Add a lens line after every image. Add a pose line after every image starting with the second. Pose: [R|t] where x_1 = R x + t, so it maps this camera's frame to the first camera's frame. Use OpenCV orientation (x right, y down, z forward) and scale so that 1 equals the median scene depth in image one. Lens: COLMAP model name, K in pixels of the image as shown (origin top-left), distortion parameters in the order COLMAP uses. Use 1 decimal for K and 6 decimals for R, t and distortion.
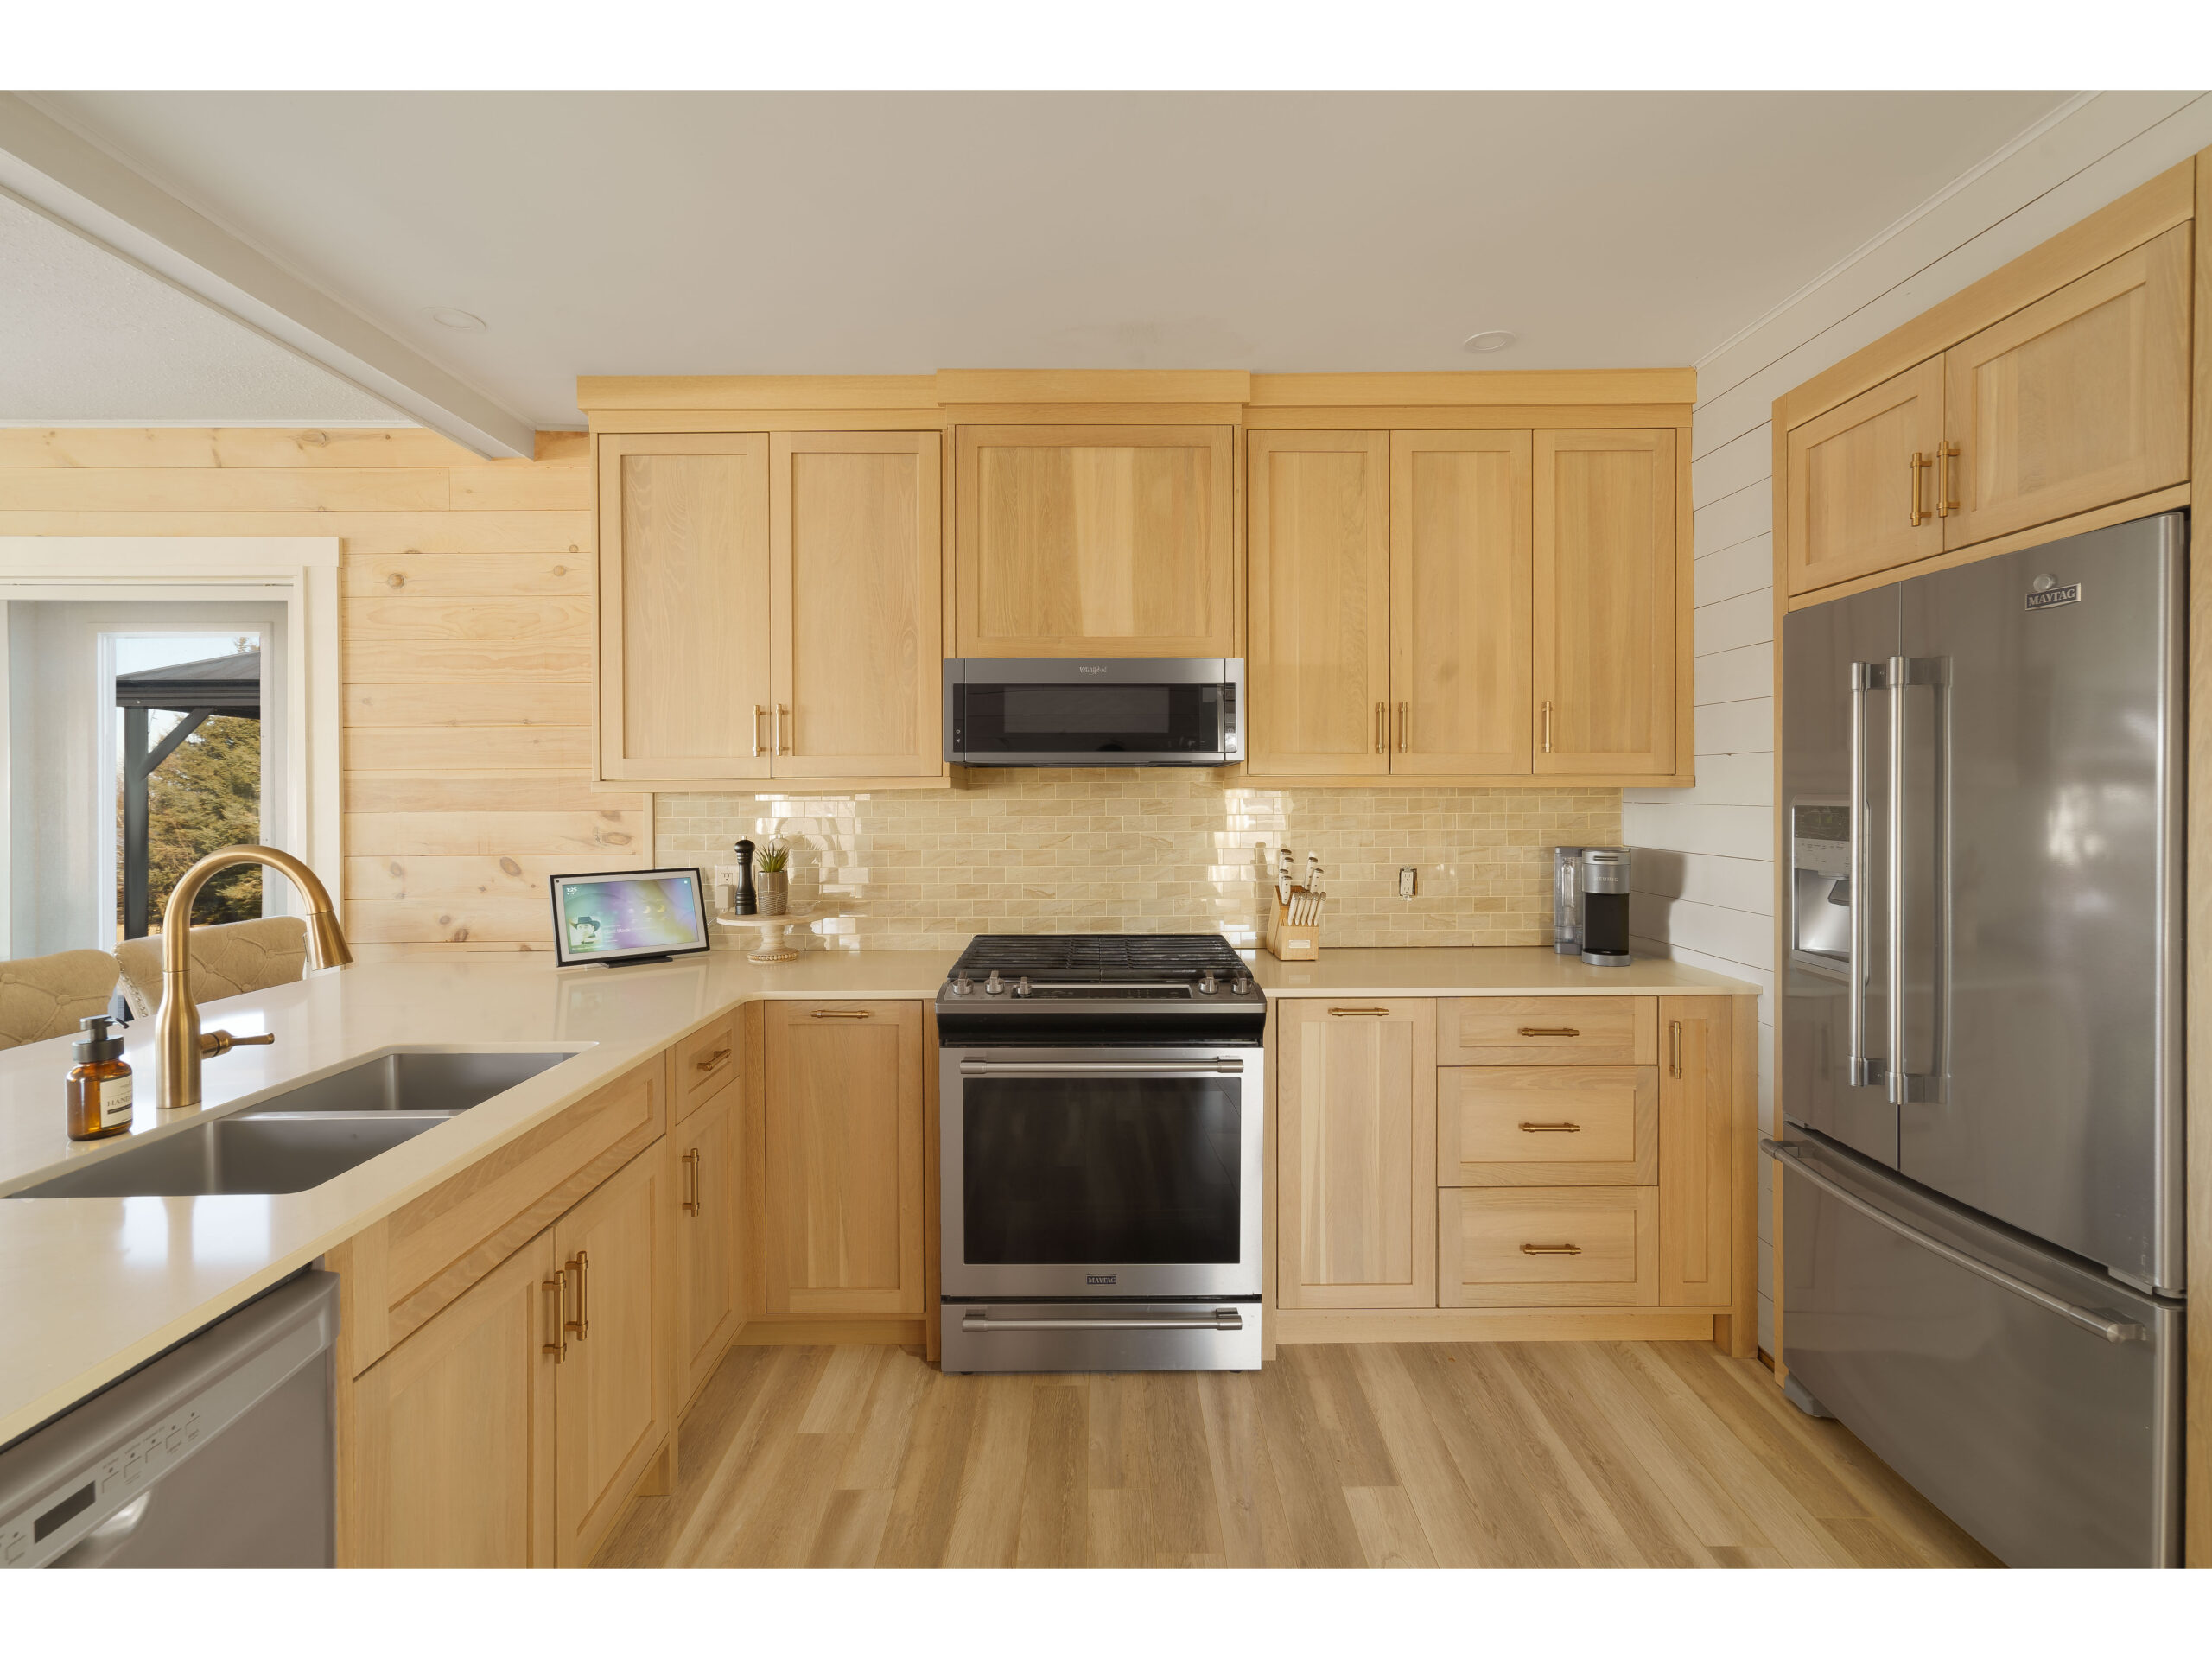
lens RADIAL K [[994.8, 0, 1111.2], [0, 994.8, 798.8], [0, 0, 1]] dist [0.001933, 0.001109]
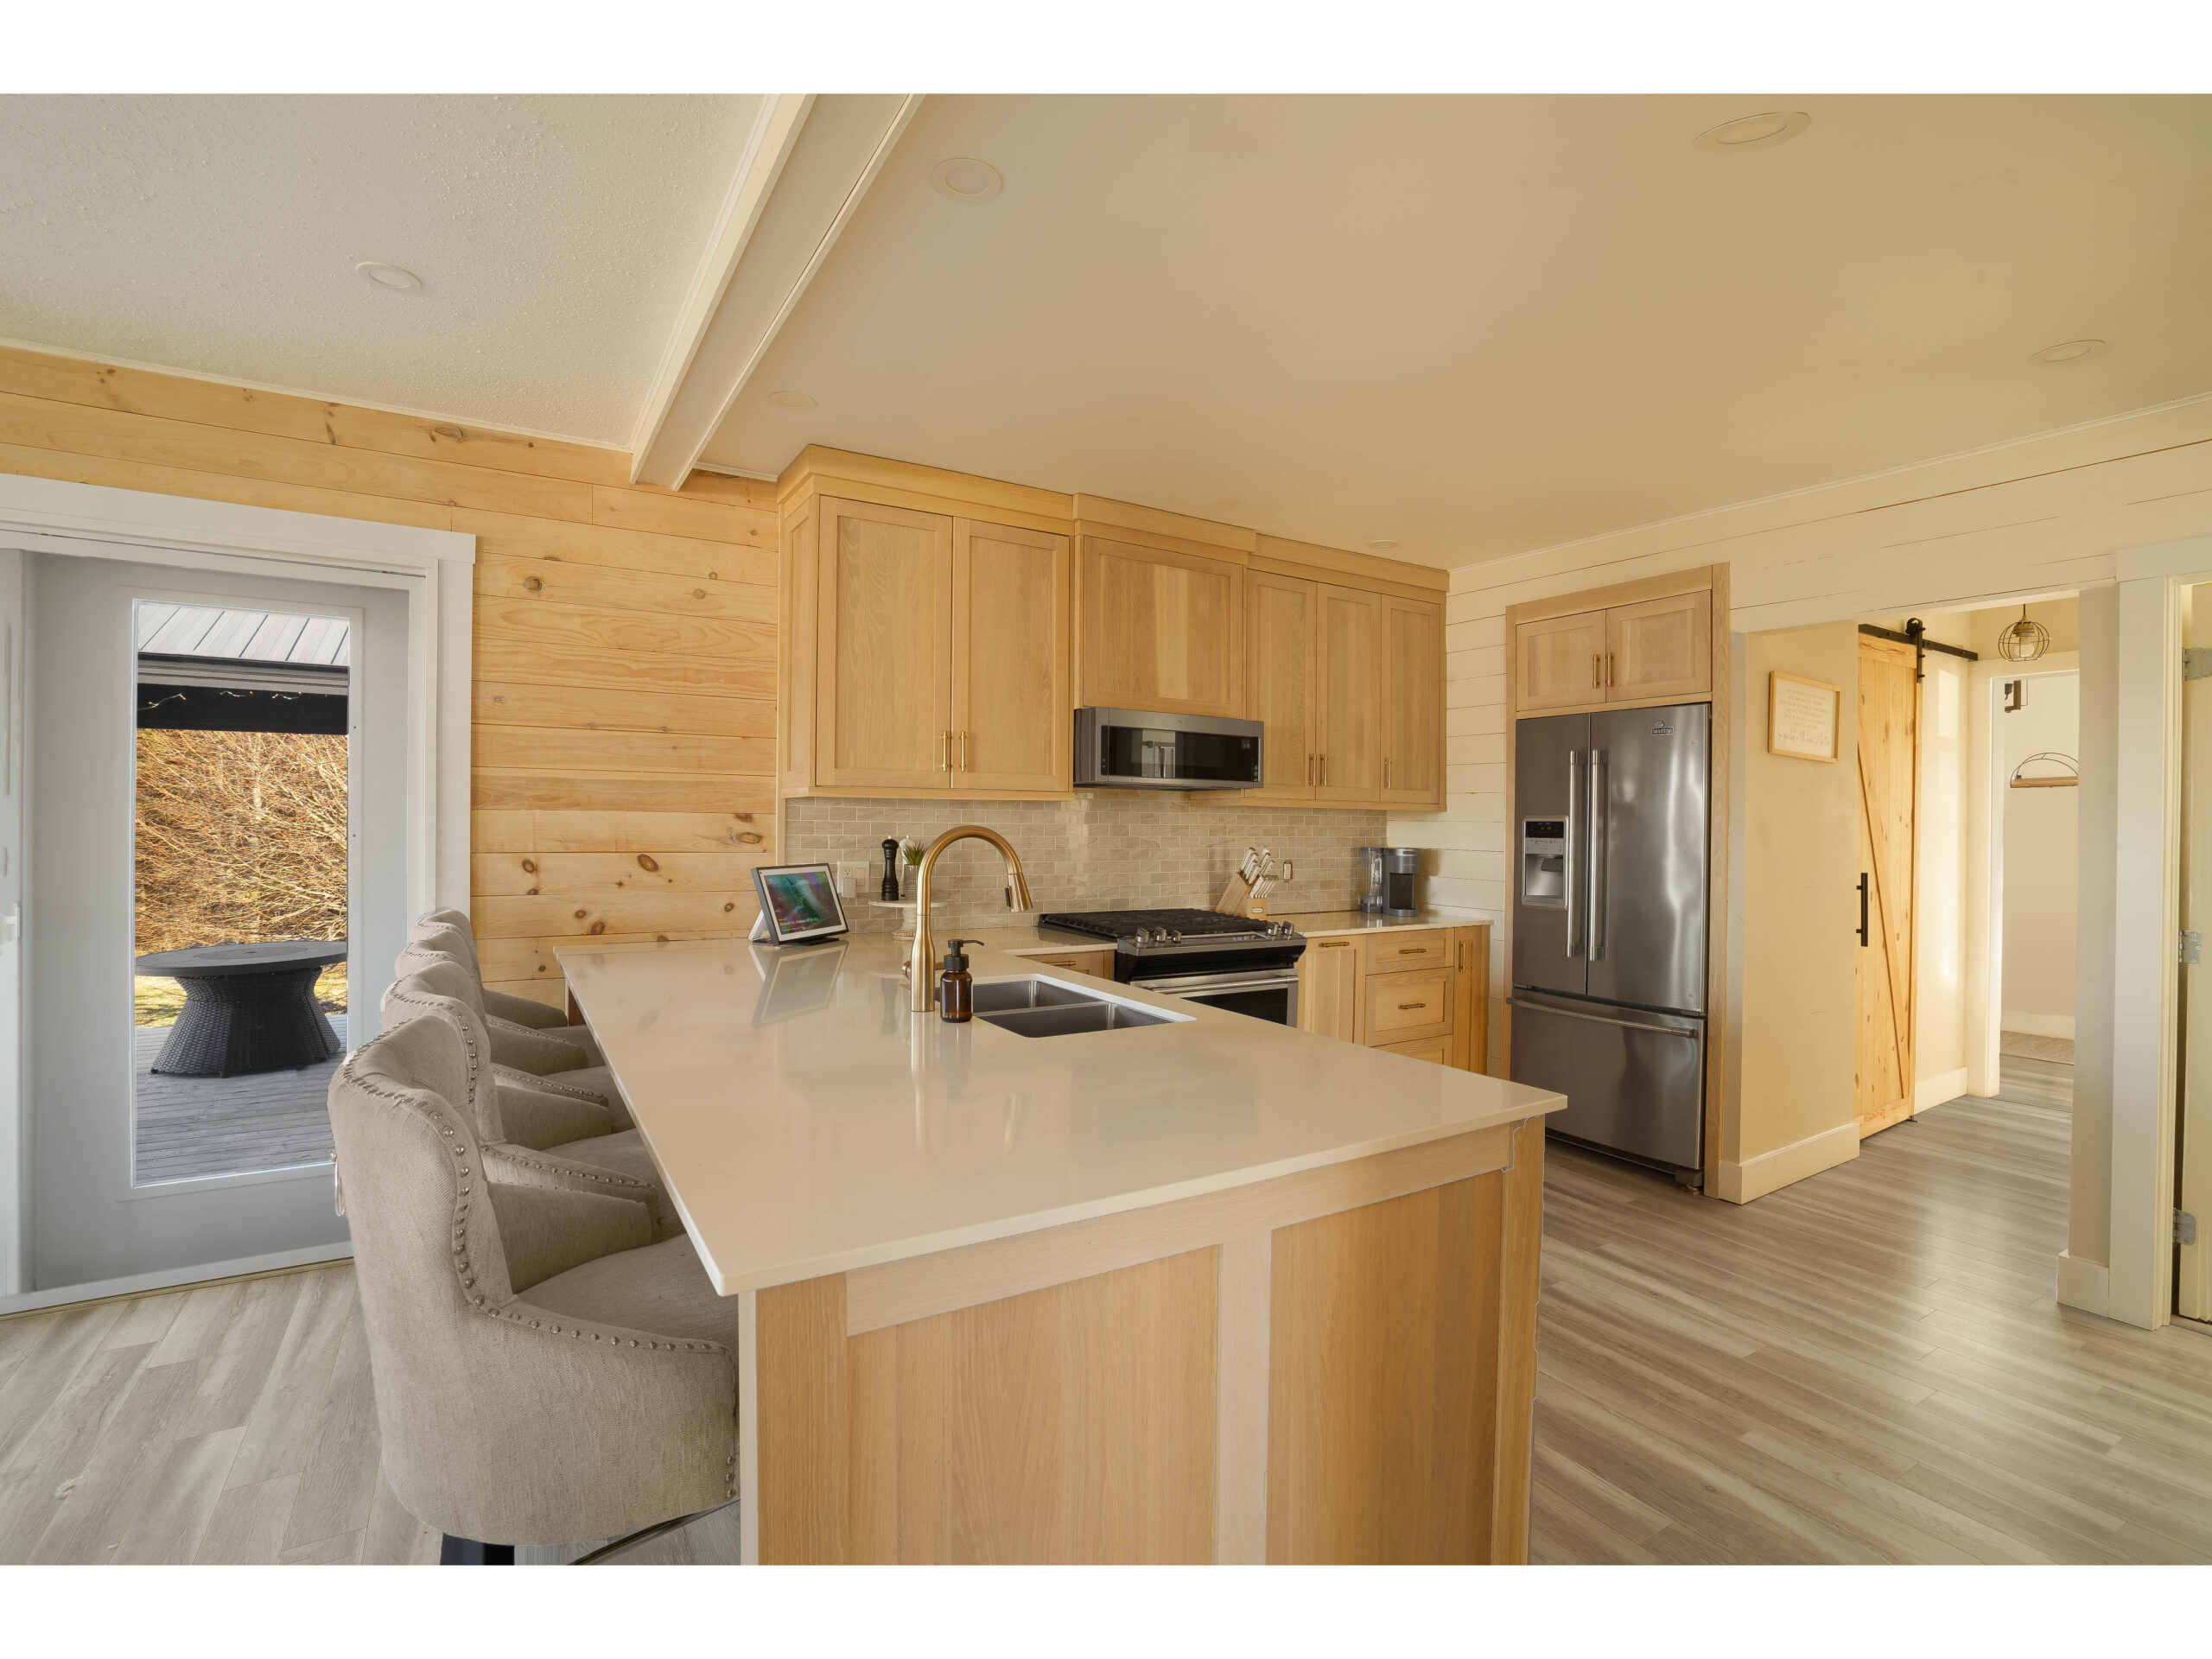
lens RADIAL K [[1019.1, 0, 1106.0], [0, 1019.1, 829.5], [0, 0, 1]] dist [-0.040352, 0.001291]
pose [[0.857844, 0.012769, 0.513752, -0.830250], [-0.013997, 0.999901, -0.001482, 0.030028], [-0.513720, -0.005920, 0.857938, -0.213211]]
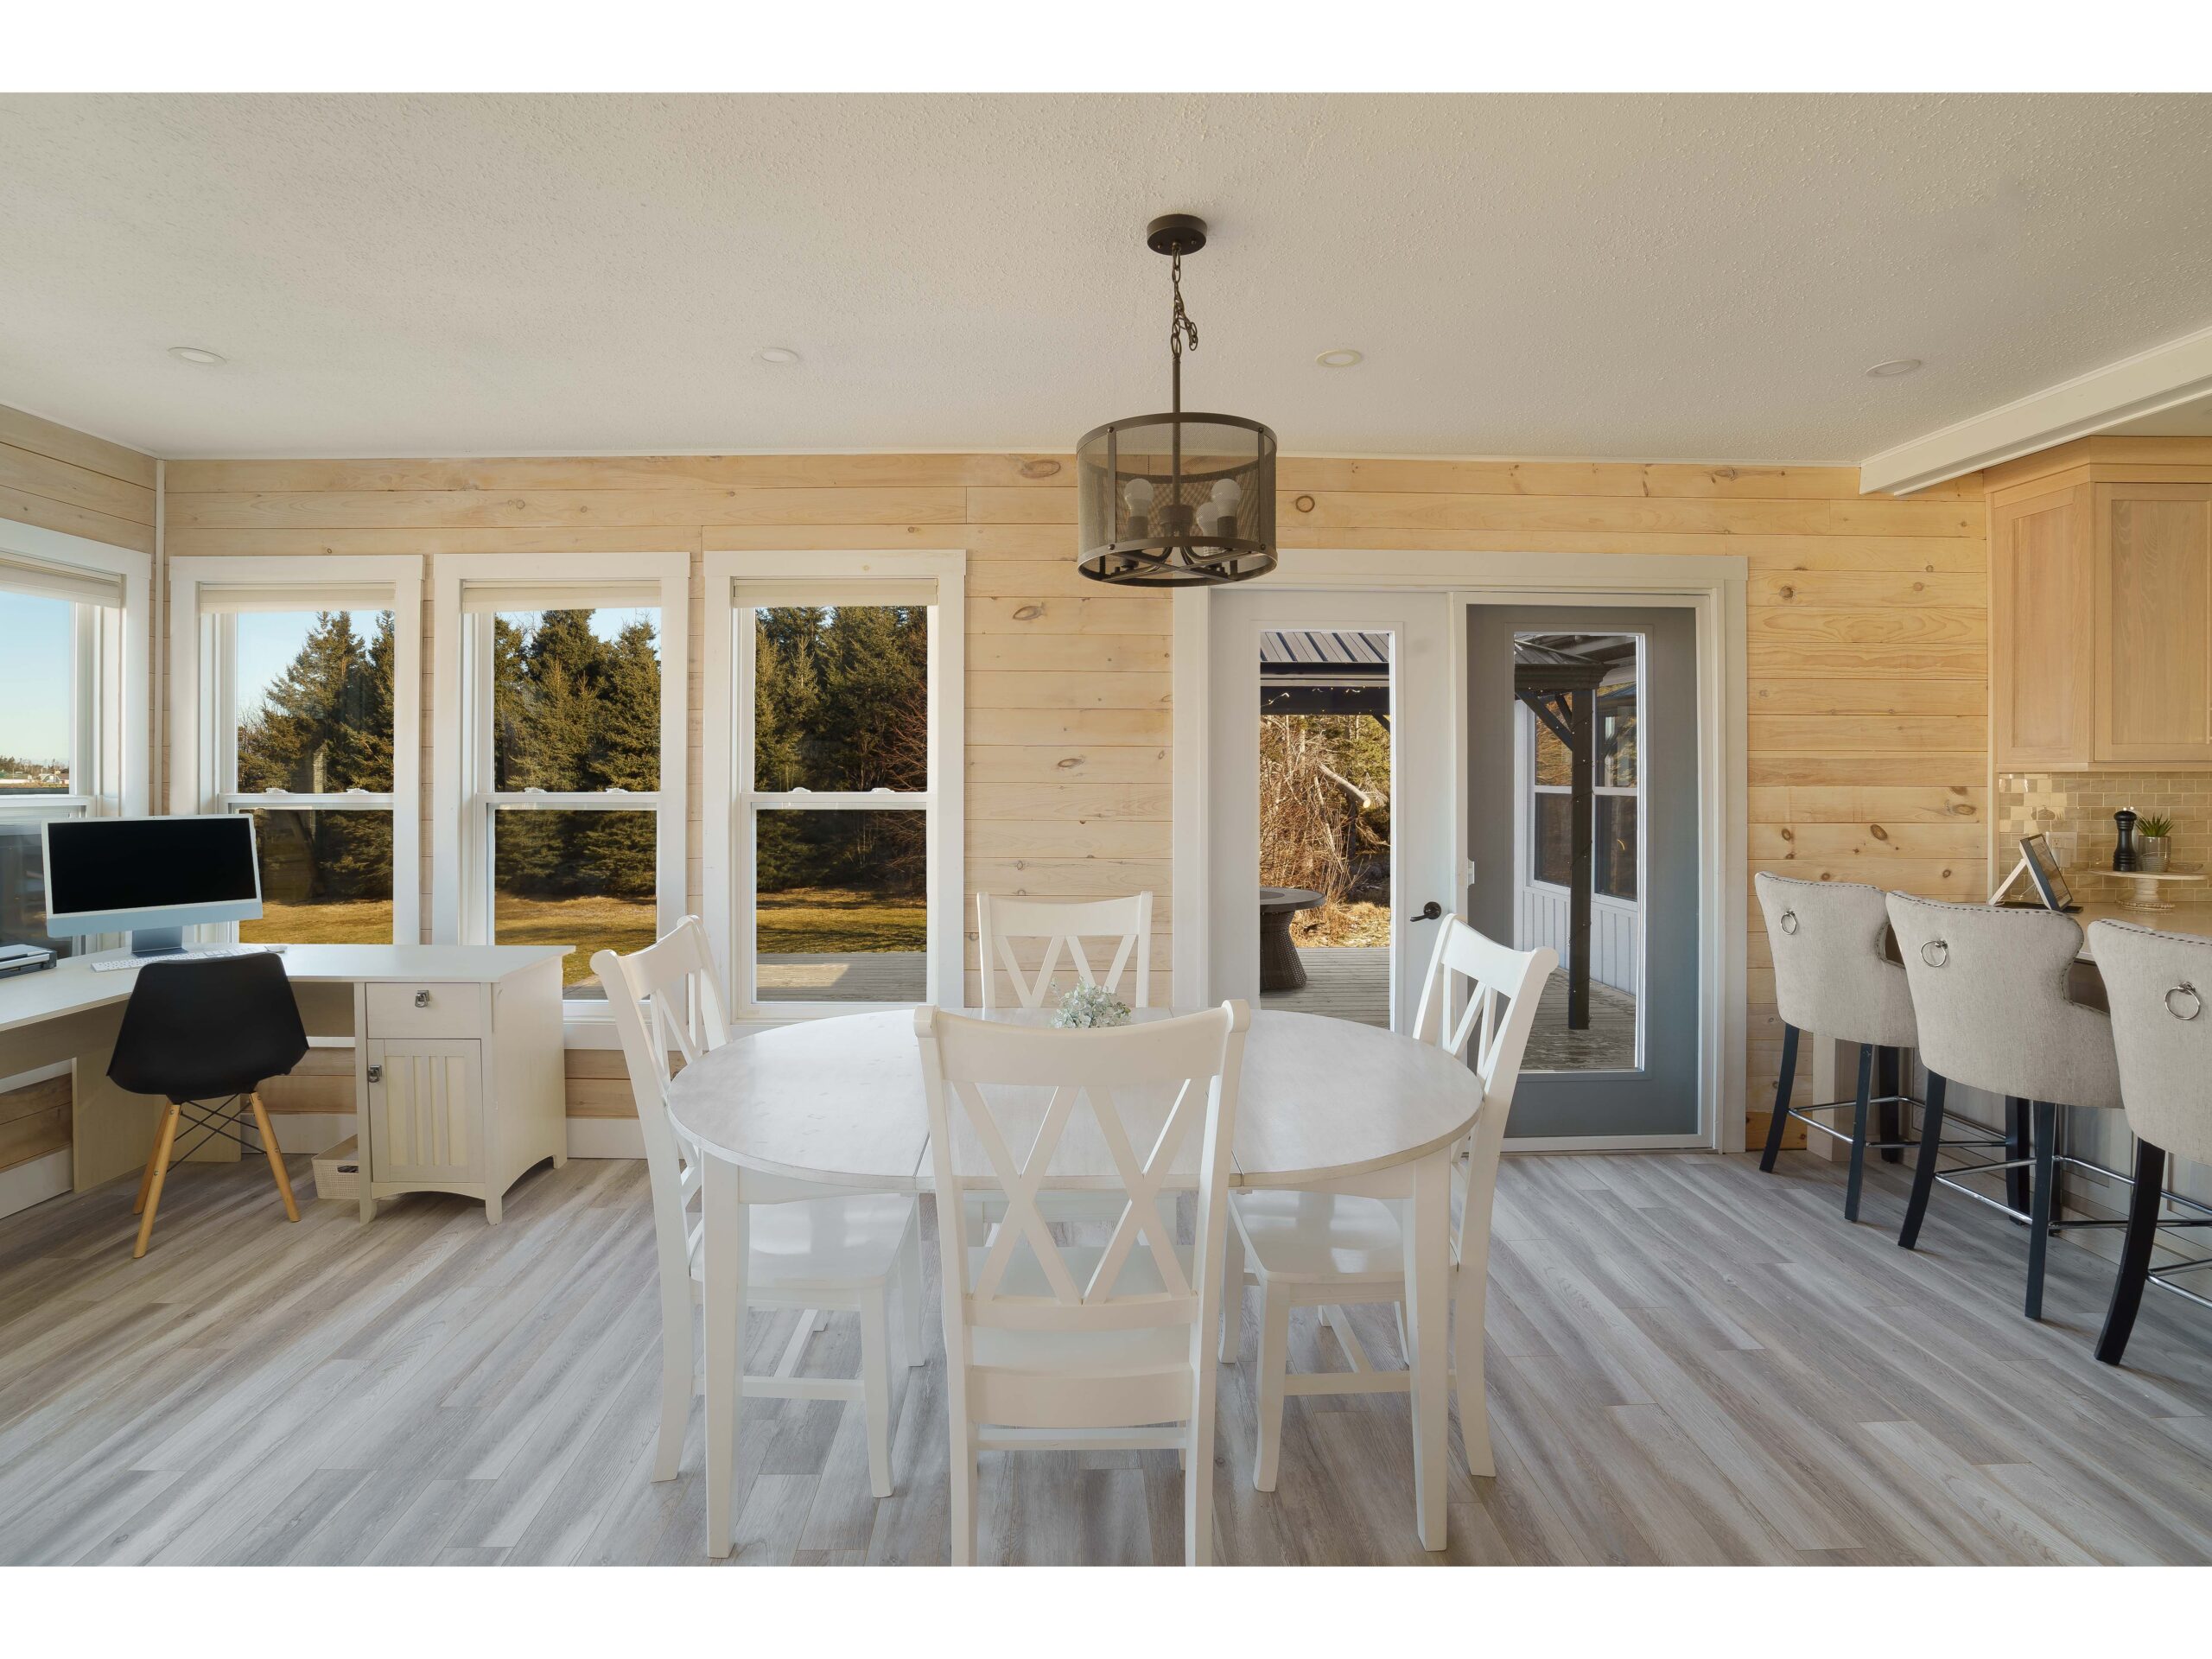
lens RADIAL K [[1057.8, 0, 1077.6], [0, 1057.8, 779.3], [0, 0, 1]] dist [-0.050949, 0.019827]
pose [[0.999963, 0.008229, -0.002568, -1.757504], [-0.008232, 0.999965, -0.001129, 0.015396], [0.002559, 0.001150, 0.999996, -0.277897]]
